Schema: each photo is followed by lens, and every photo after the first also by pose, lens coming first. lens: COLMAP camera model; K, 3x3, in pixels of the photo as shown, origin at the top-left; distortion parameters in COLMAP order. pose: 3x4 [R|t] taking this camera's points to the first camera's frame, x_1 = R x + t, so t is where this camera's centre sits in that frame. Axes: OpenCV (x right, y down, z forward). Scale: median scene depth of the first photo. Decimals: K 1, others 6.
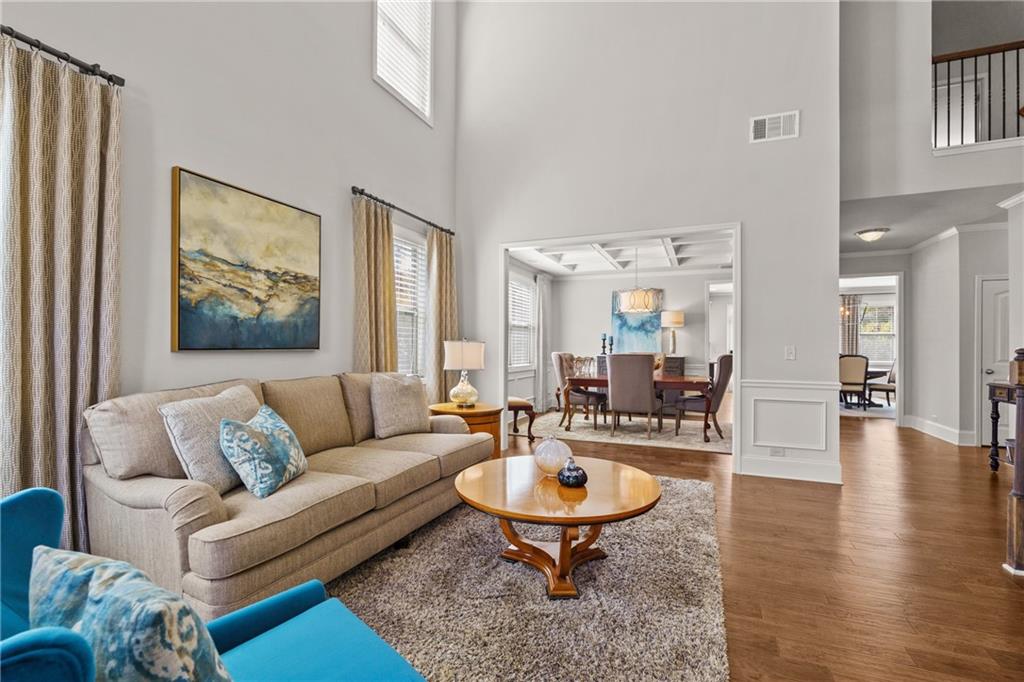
lens RADIAL K [[454.2, 0, 516.4], [0, 454.2, 344.3], [0, 0, 1]] dist [-0.001745, -0.000731]
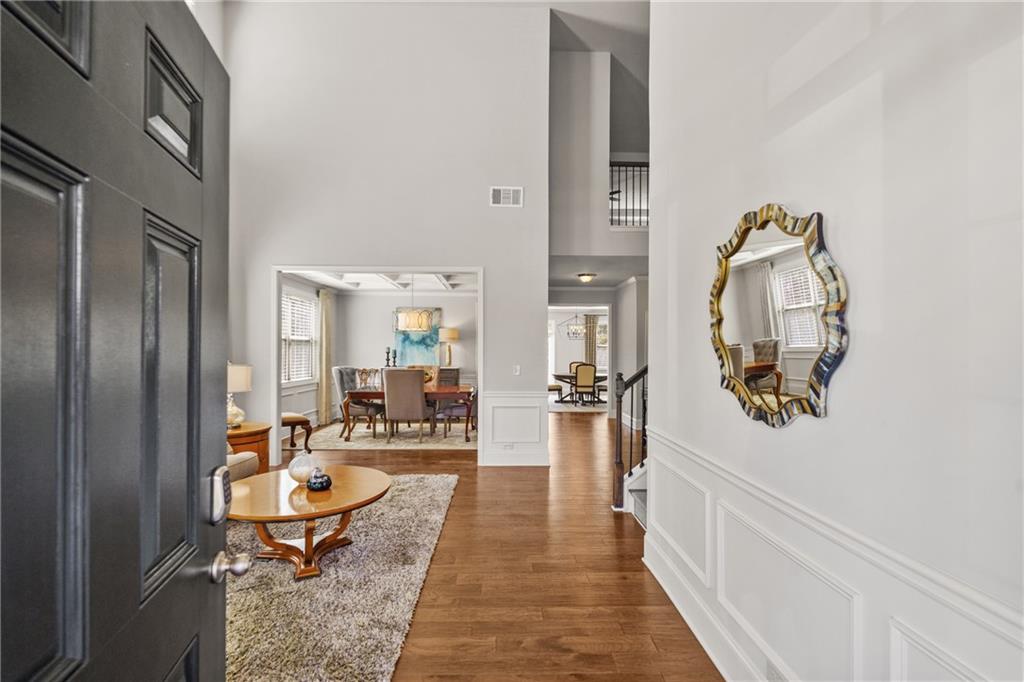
lens RADIAL K [[454.2, 0, 511.3], [0, 454.2, 348.6], [0, 0, 1]] dist [-0.001745, -0.000731]
pose [[0.915850, 0.001106, 0.401519, 0.050680], [-0.002071, 0.999996, 0.001969, -0.039829], [-0.401515, -0.002635, 0.915849, -0.174169]]
